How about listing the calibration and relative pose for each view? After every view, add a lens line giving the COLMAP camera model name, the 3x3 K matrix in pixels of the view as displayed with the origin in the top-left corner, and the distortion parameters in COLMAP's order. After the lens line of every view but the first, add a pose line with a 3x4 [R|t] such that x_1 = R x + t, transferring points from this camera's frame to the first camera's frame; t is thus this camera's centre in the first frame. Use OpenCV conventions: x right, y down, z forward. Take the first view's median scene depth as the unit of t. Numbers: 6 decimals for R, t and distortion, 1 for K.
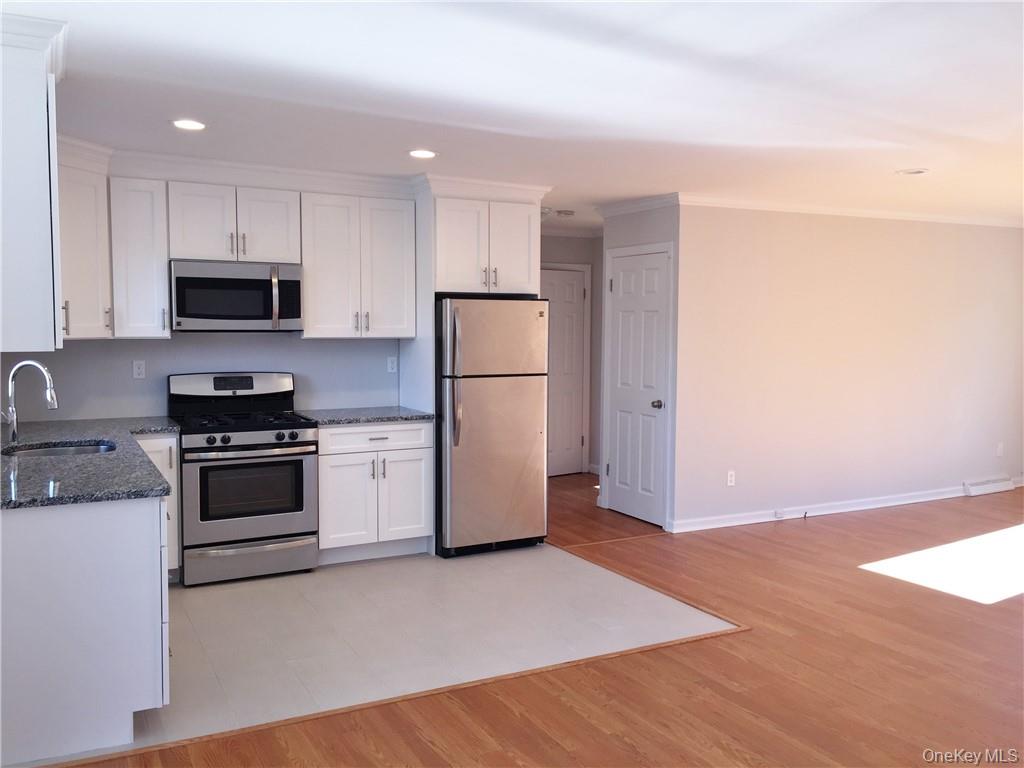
lens RADIAL K [[870.9, 0, 512.0], [0, 870.9, 384.0], [0, 0, 1]] dist [0.098365, -0.134523]
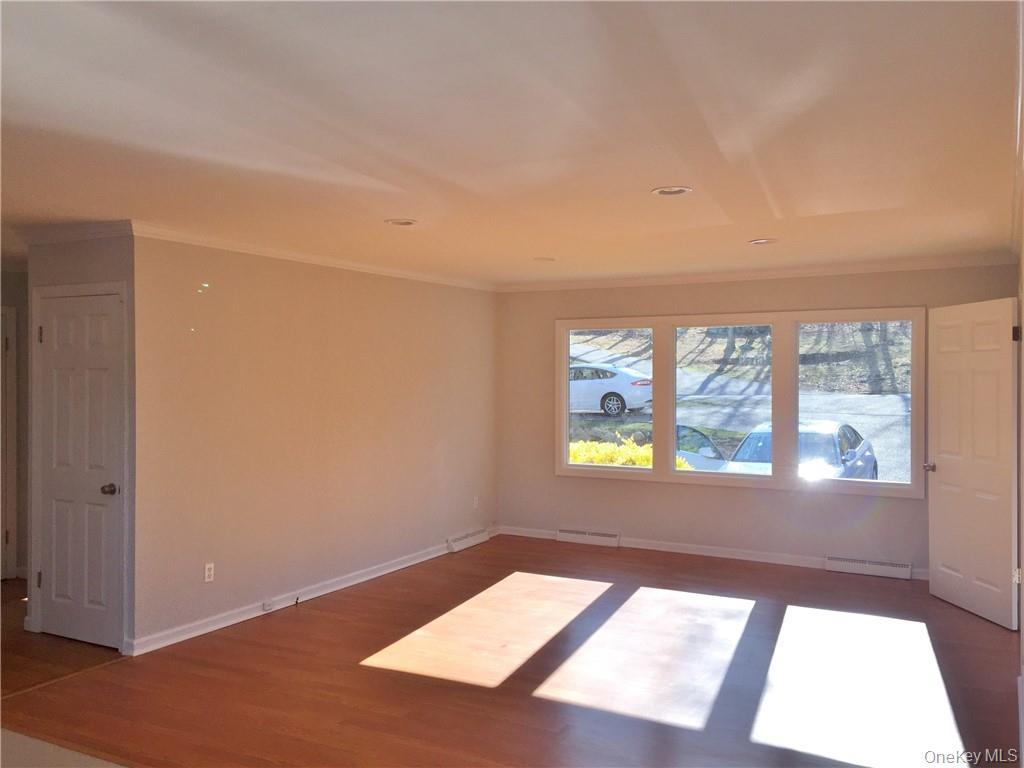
lens RADIAL K [[870.9, 0, 512.0], [0, 870.9, 384.0], [0, 0, 1]] dist [0.098365, -0.134523]
pose [[0.835174, -0.008920, 0.549913, 0.035873], [0.041304, 0.998062, -0.046539, -0.018884], [-0.548433, 0.061582, 0.833924, 0.152441]]
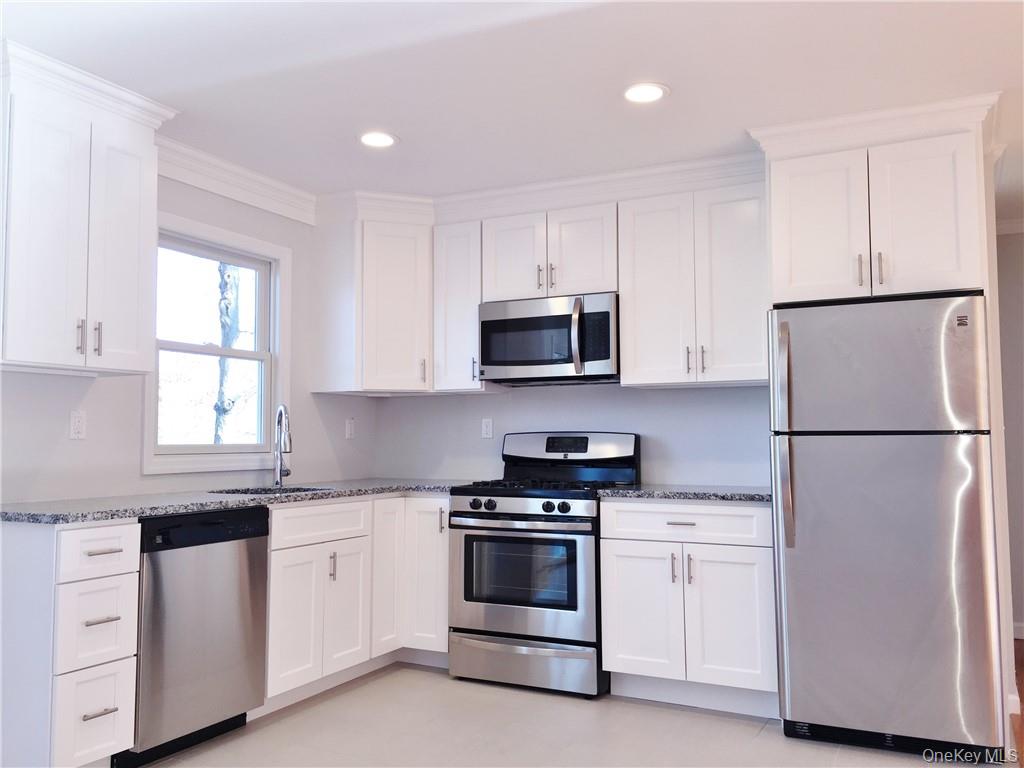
lens RADIAL K [[870.9, 0, 512.0], [0, 870.9, 384.0], [0, 0, 1]] dist [0.098365, -0.134523]
pose [[0.581819, -0.059333, -0.811151, 0.332226], [-0.050866, 0.992728, -0.109100, 0.035321], [0.811726, 0.104737, 0.574571, 0.482506]]
